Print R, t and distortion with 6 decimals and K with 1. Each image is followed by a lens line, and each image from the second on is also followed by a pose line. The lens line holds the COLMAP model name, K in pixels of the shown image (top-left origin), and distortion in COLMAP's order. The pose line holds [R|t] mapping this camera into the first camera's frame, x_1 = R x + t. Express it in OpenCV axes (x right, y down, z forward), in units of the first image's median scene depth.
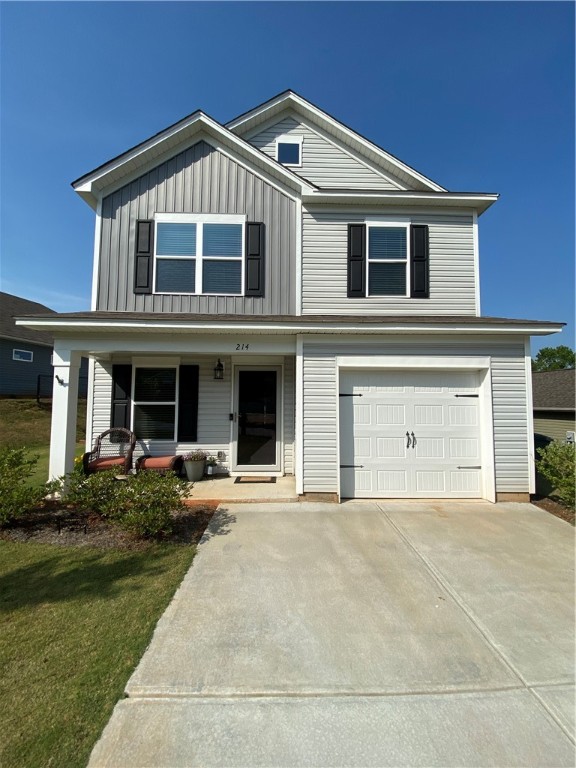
lens RADIAL K [[311.7, 0, 288.0], [0, 311.7, 384.0], [0, 0, 1]] dist [0.029507, -0.022838]
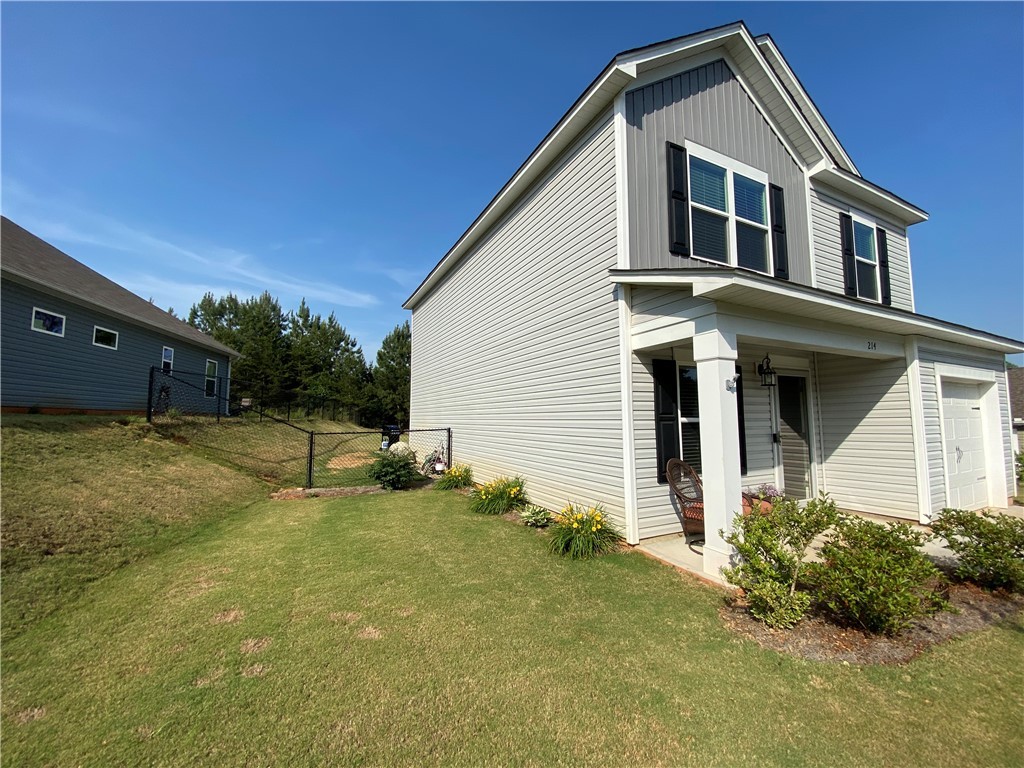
lens RADIAL K [[415.6, 0, 512.0], [0, 415.6, 384.0], [0, 0, 1]] dist [0.029507, -0.022838]
pose [[0.899770, 0.026376, 0.435567, -1.143418], [-0.014505, 0.999428, -0.030557, 0.018100], [-0.436123, 0.021176, 0.899638, 0.360852]]
